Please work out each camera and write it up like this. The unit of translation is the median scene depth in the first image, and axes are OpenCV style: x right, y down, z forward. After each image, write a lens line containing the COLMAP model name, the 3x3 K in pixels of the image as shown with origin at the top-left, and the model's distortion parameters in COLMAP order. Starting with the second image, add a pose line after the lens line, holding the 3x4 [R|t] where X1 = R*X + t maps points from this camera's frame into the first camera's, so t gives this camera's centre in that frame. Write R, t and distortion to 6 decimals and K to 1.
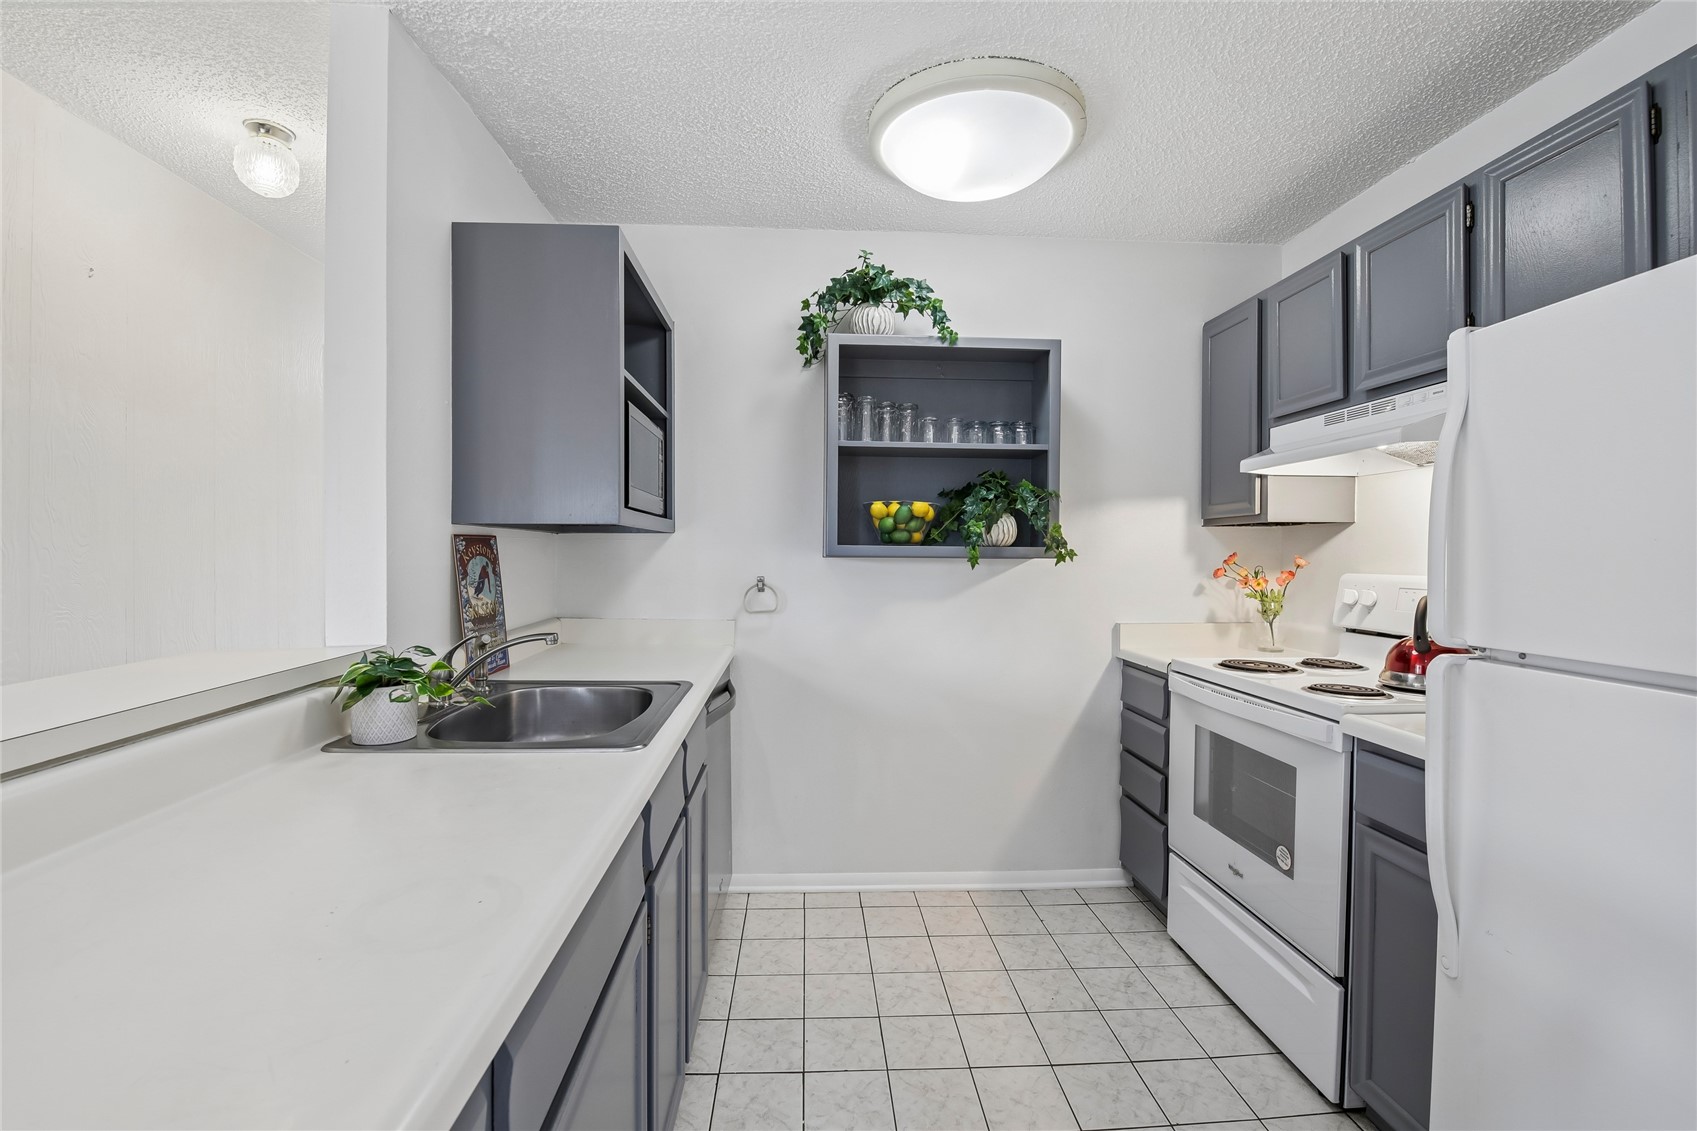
lens RADIAL K [[730.8, 0, 845.4], [0, 730.8, 560.8], [0, 0, 1]] dist [-0.012043, -0.002029]
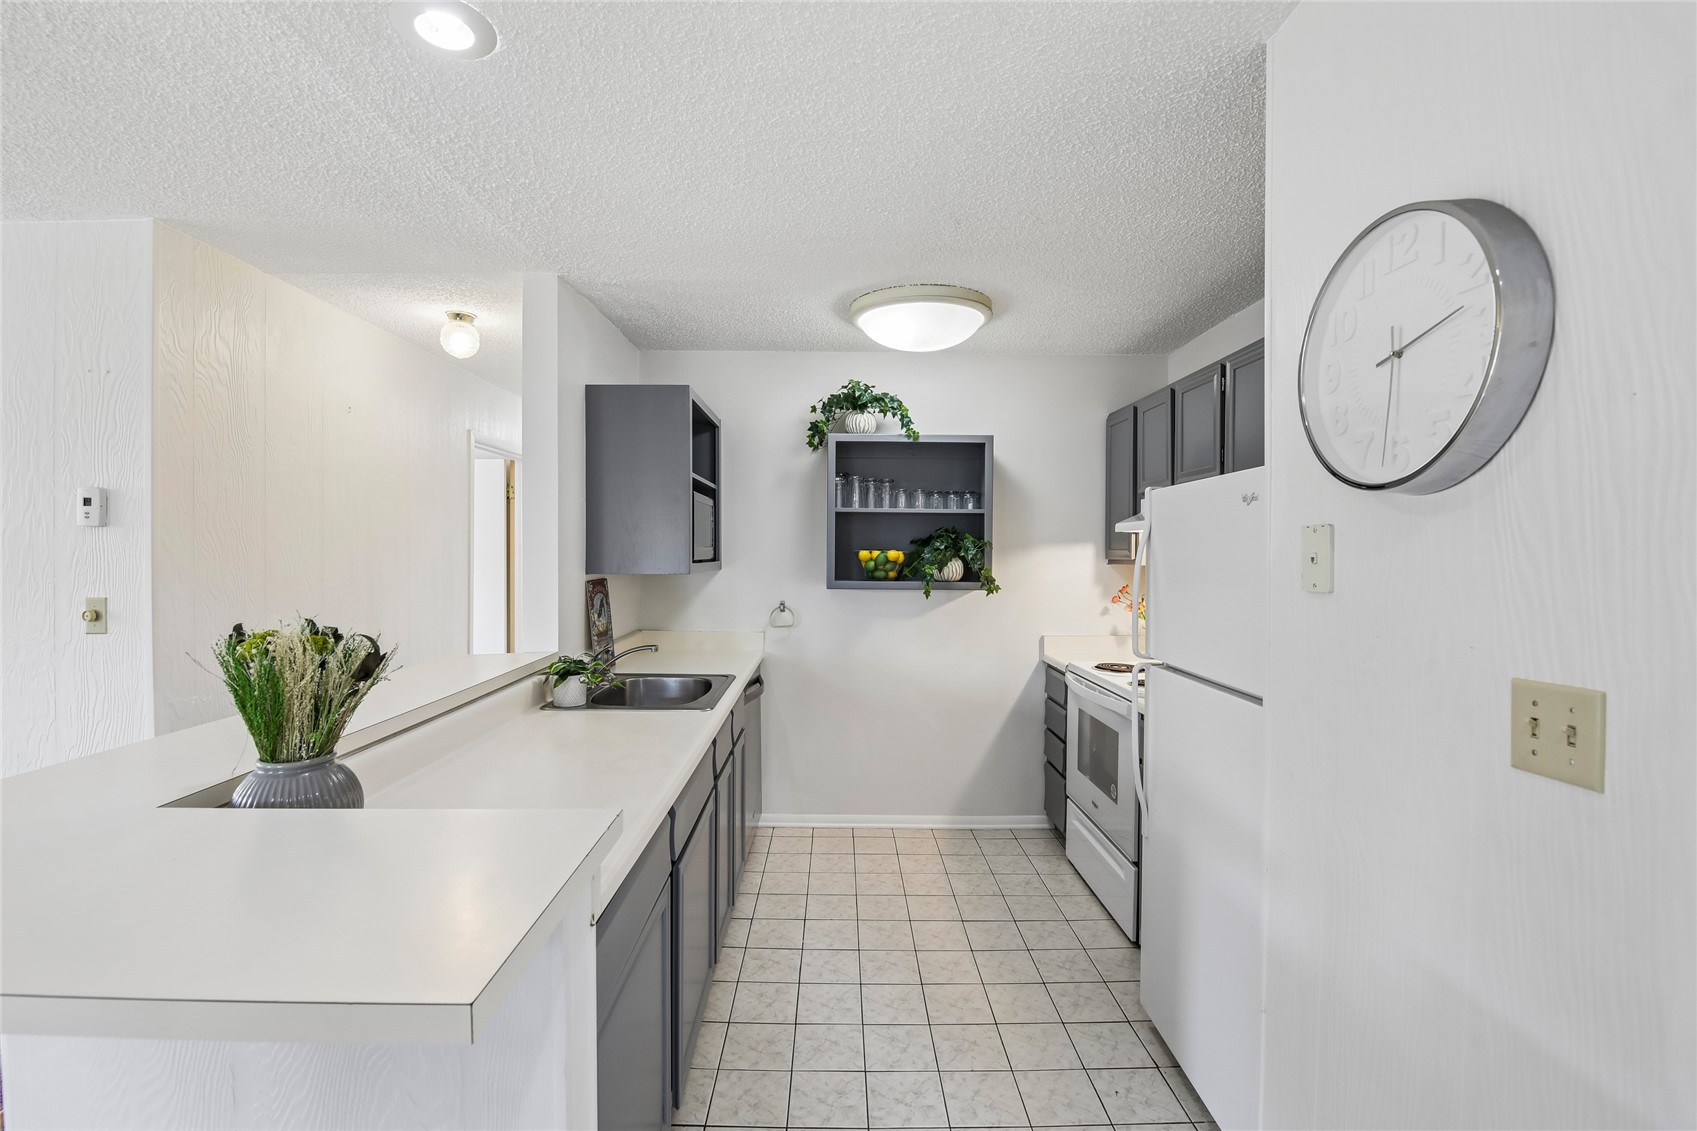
lens RADIAL K [[730.8, 0, 842.4], [0, 730.8, 559.7], [0, 0, 1]] dist [-0.012043, -0.002029]
pose [[0.998722, -0.000538, -0.050535, 0.078246], [0.000511, 1.000000, -0.000545, -0.064464], [0.050535, 0.000518, 0.998722, -0.441859]]
